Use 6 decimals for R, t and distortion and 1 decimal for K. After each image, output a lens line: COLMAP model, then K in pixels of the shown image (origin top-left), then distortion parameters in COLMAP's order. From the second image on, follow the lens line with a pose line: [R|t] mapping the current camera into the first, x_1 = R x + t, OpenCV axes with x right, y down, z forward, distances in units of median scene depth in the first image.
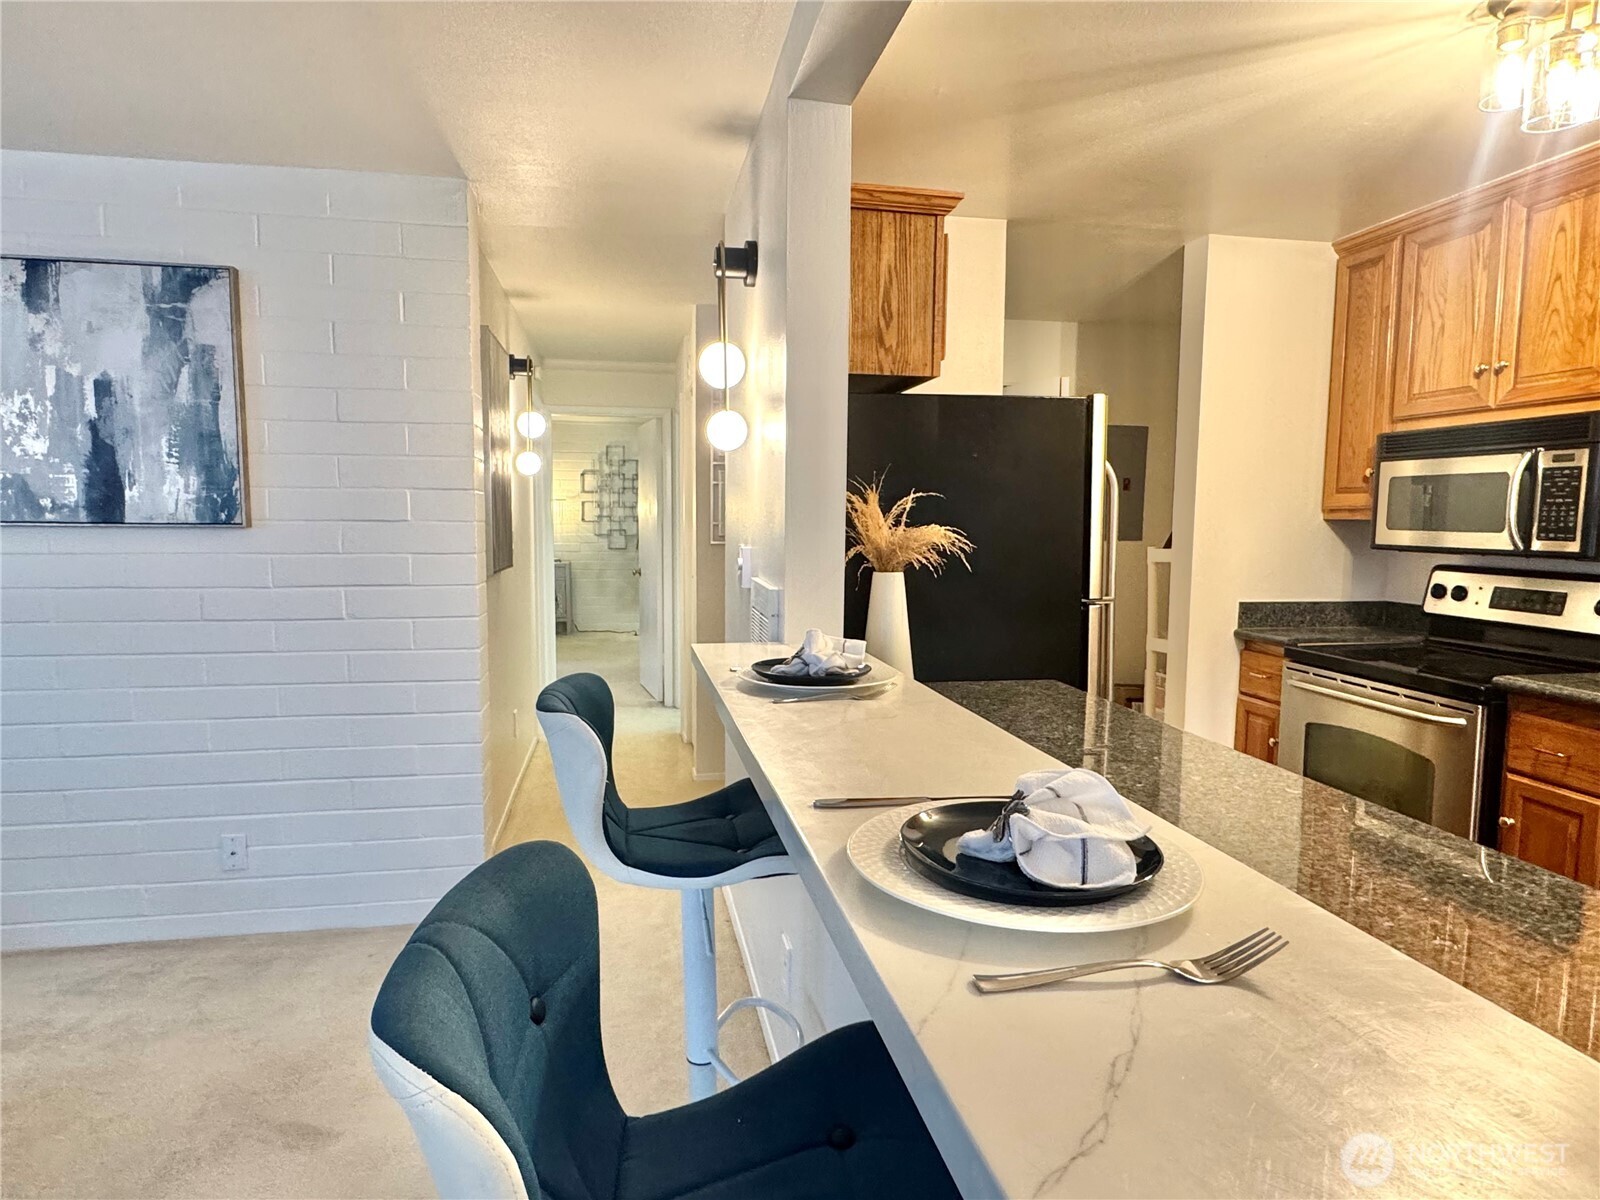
lens RADIAL K [[918.5, 0, 797.7], [0, 918.5, 601.5], [0, 0, 1]] dist [-0.003975, -0.004832]
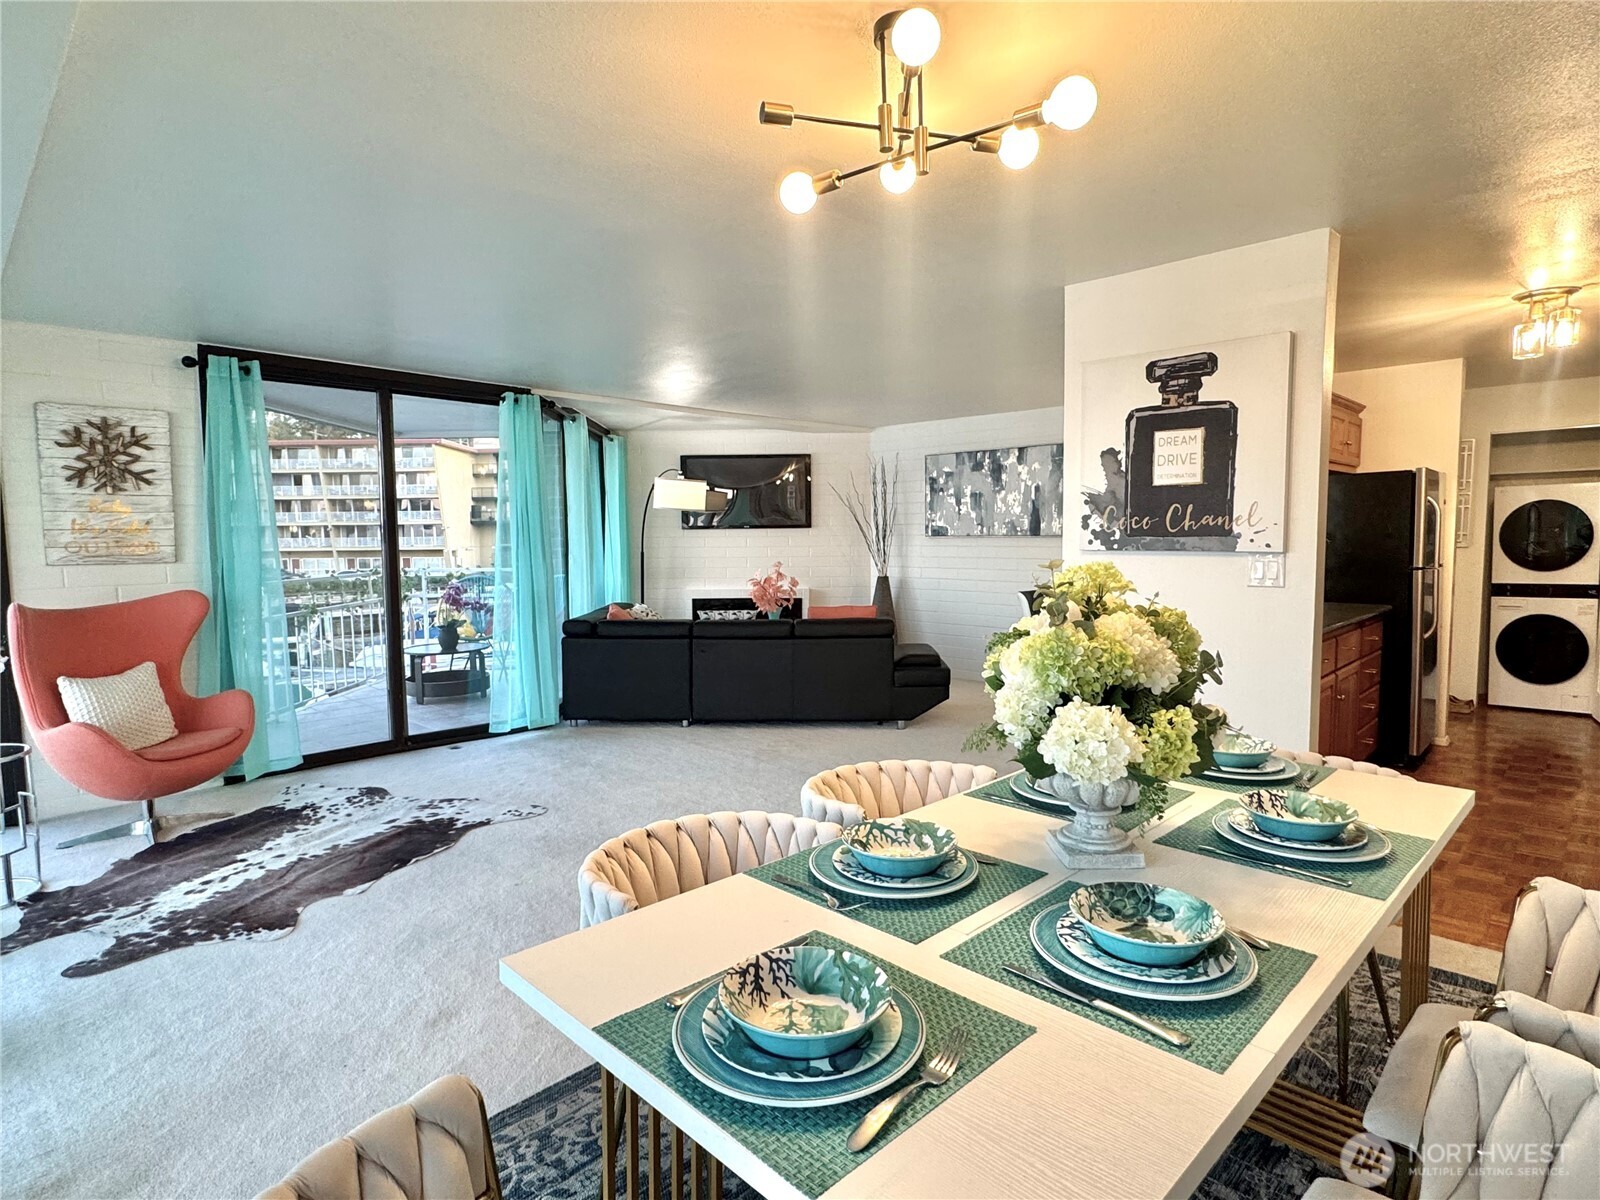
lens RADIAL K [[851.2, 0, 796.0], [0, 851.2, 599.9], [0, 0, 1]] dist [-0.001619, -0.001181]
pose [[0.570805, 0.050837, -0.819510, 0.999891], [-0.062710, 0.997865, 0.018223, 0.112339], [0.818687, 0.040990, 0.572775, -1.118761]]
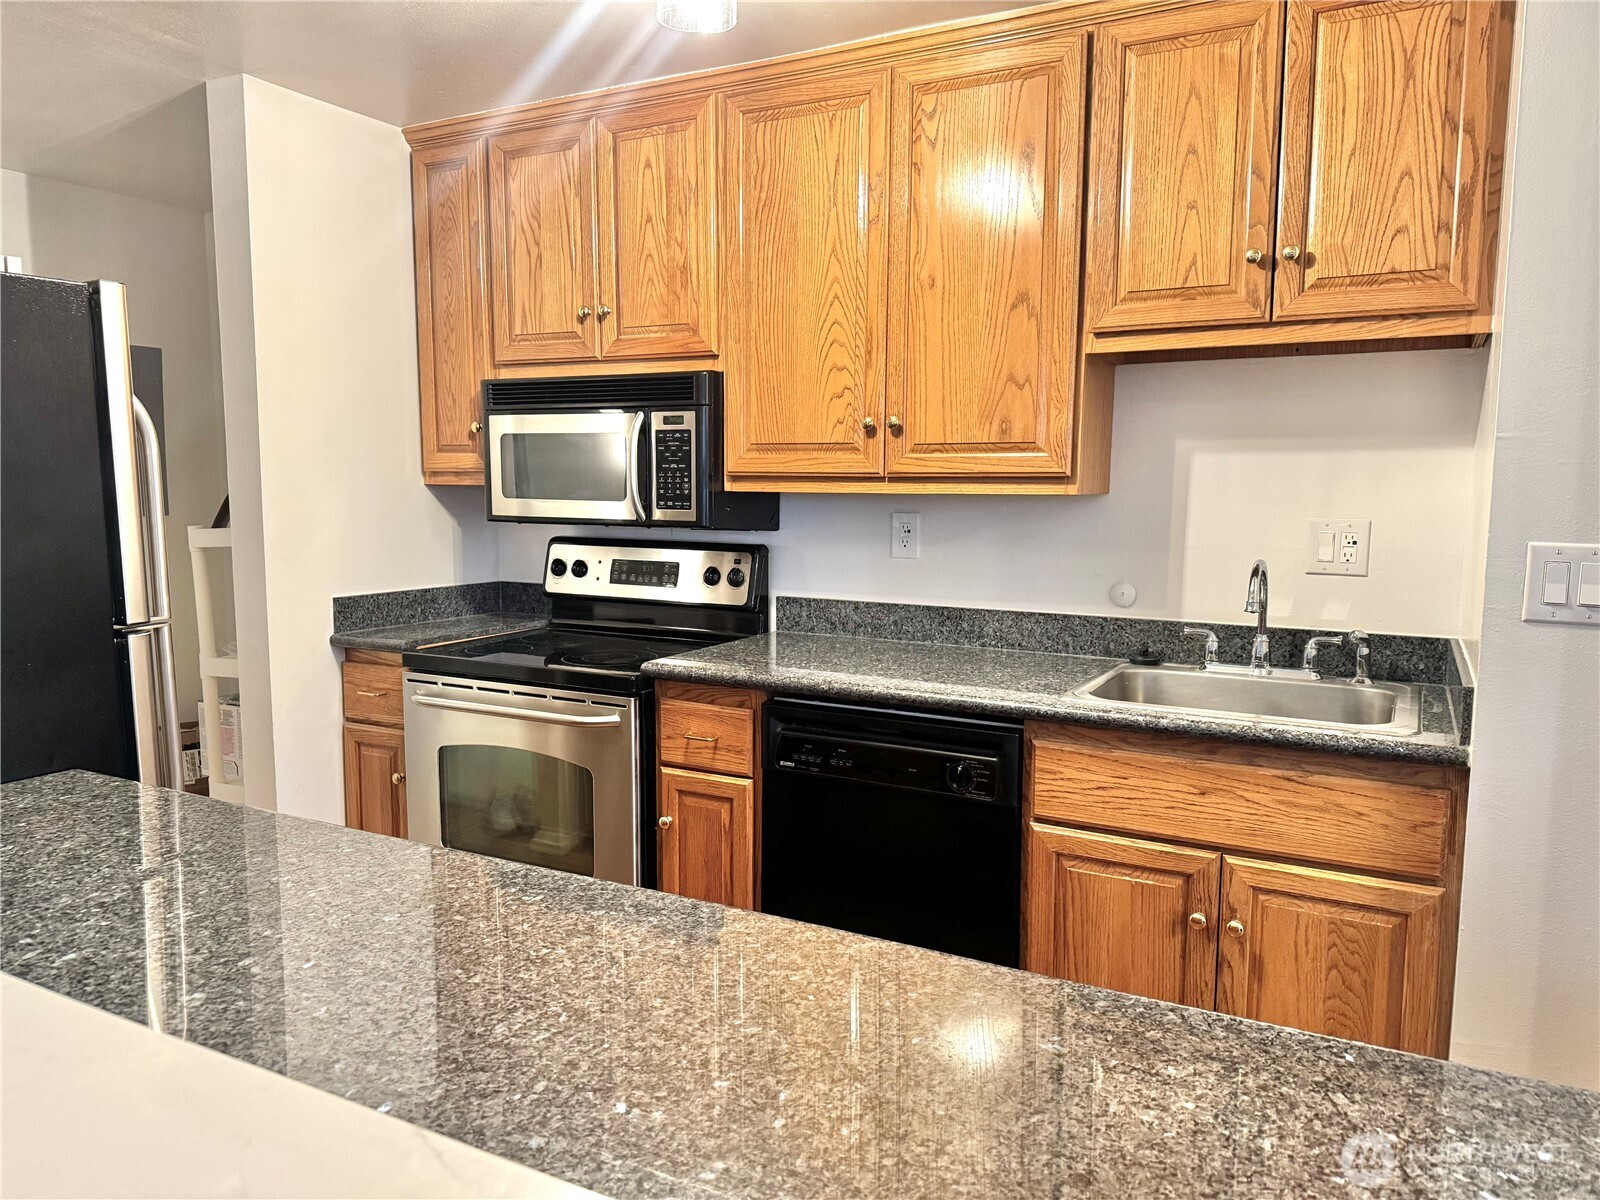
lens RADIAL K [[1115.7, 0, 801.2], [0, 1115.7, 611.2], [0, 0, 1]] dist [0.059780, -0.059536]
pose [[0.629540, -0.096566, 0.770944, 0.022501], [0.073634, 0.995196, 0.064527, -0.025070], [-0.773471, 0.016145, 0.633626, 0.170597]]
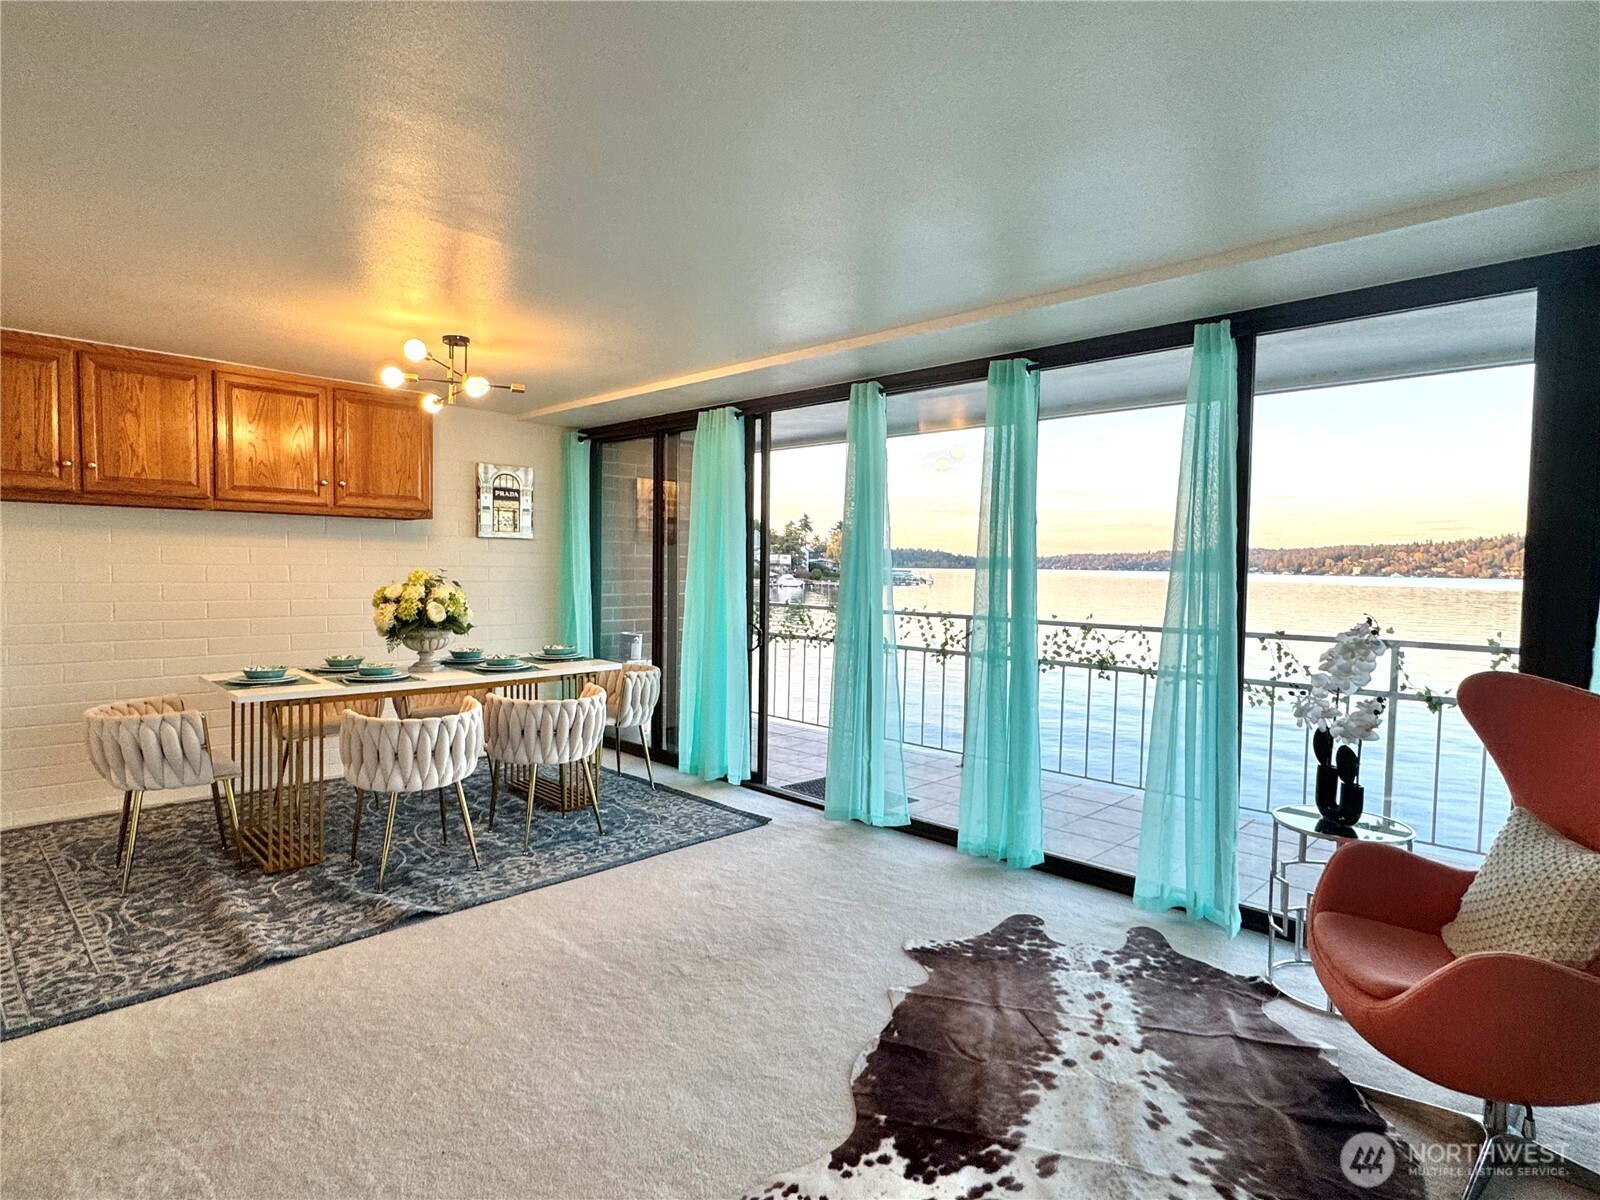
lens RADIAL K [[851.2, 0, 800.7], [0, 851.2, 598.3], [0, 0, 1]] dist [-0.001619, -0.001181]
pose [[-0.576803, -0.048882, 0.815420, -1.030622], [0.056192, 0.993469, 0.099304, 0.020744], [-0.814949, 0.103099, -0.570289, -0.313713]]
